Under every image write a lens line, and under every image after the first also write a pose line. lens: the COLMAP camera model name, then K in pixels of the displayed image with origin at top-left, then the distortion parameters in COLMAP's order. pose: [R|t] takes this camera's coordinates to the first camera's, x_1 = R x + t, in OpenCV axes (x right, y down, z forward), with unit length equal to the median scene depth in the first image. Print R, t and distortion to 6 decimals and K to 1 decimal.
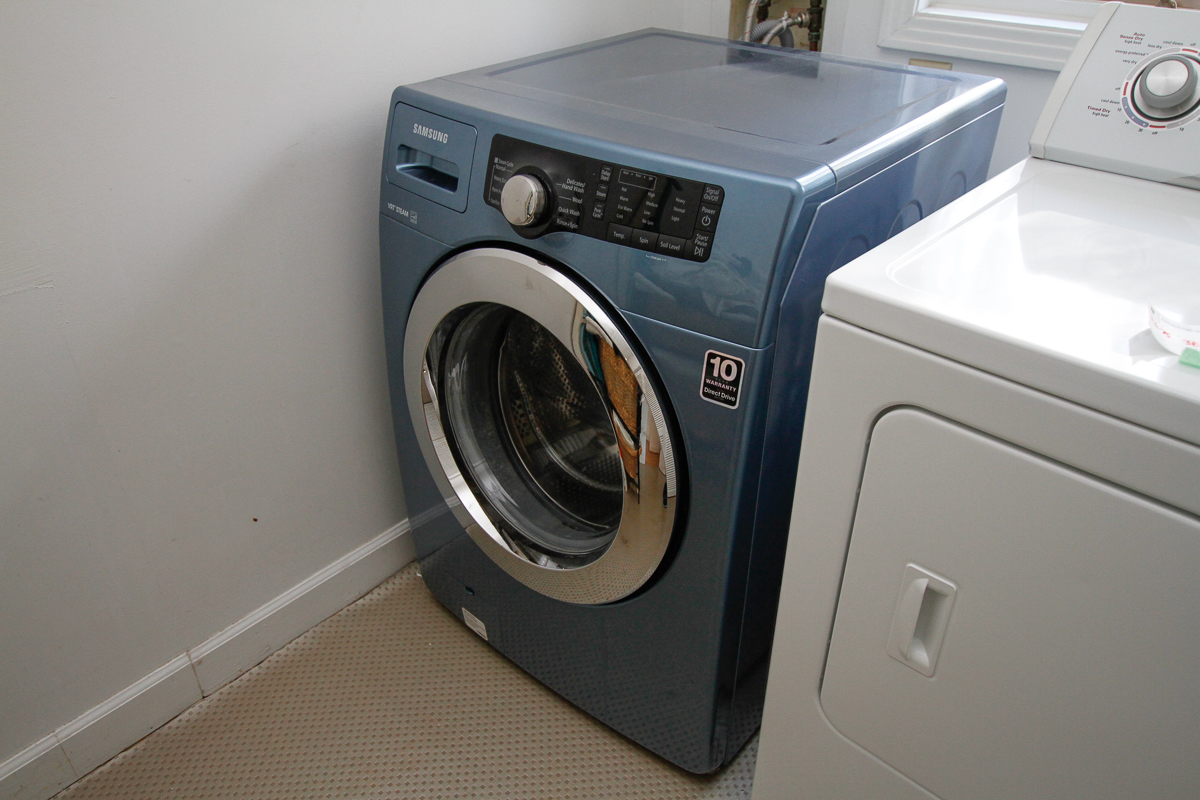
lens RADIAL K [[893.6, 0, 600.0], [0, 893.6, 400.0], [0, 0, 1]] dist [-0.007864, -0.000758]
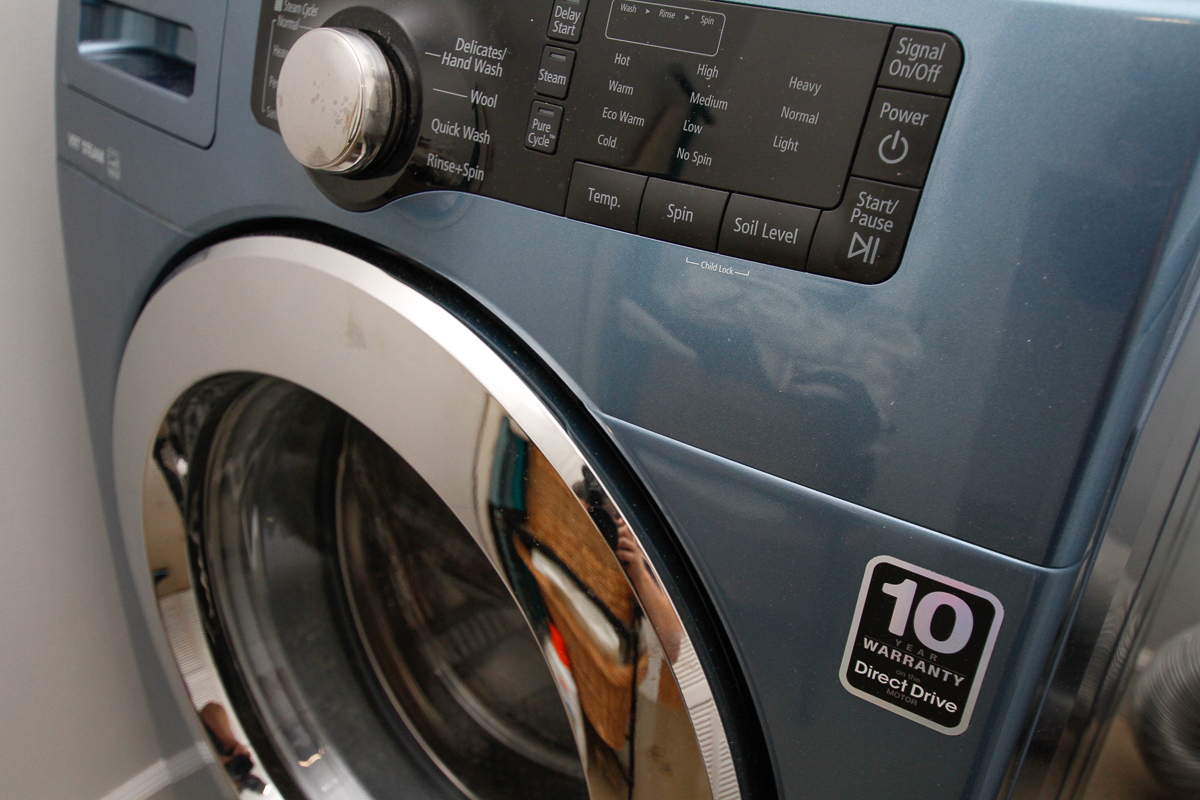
lens RADIAL K [[1042.5, 0, 600.0], [0, 1042.5, 400.0], [0, 0, 1]] dist [-0.003853, 0.009051]
pose [[0.999045, 0.016060, 0.040645, 0.005245], [-0.014425, 0.999087, -0.040224, -0.092685], [-0.041254, 0.039600, 0.998364, 0.610819]]
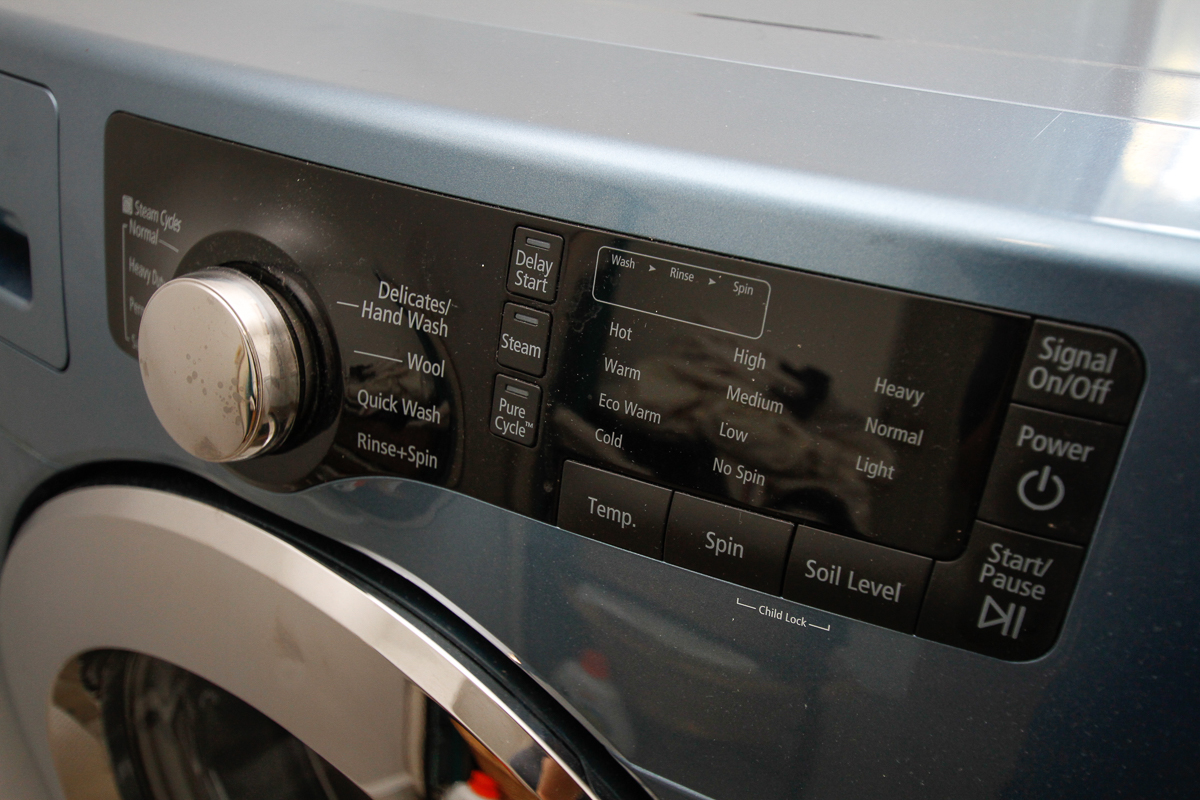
lens RADIAL K [[1042.5, 0, 600.0], [0, 1042.5, 400.0], [0, 0, 1]] dist [-0.003853, 0.009051]
pose [[0.991154, -0.093573, 0.094115, -0.005510], [0.090432, 0.995211, 0.037117, -0.225081], [-0.097137, -0.028277, 0.994869, 0.716871]]
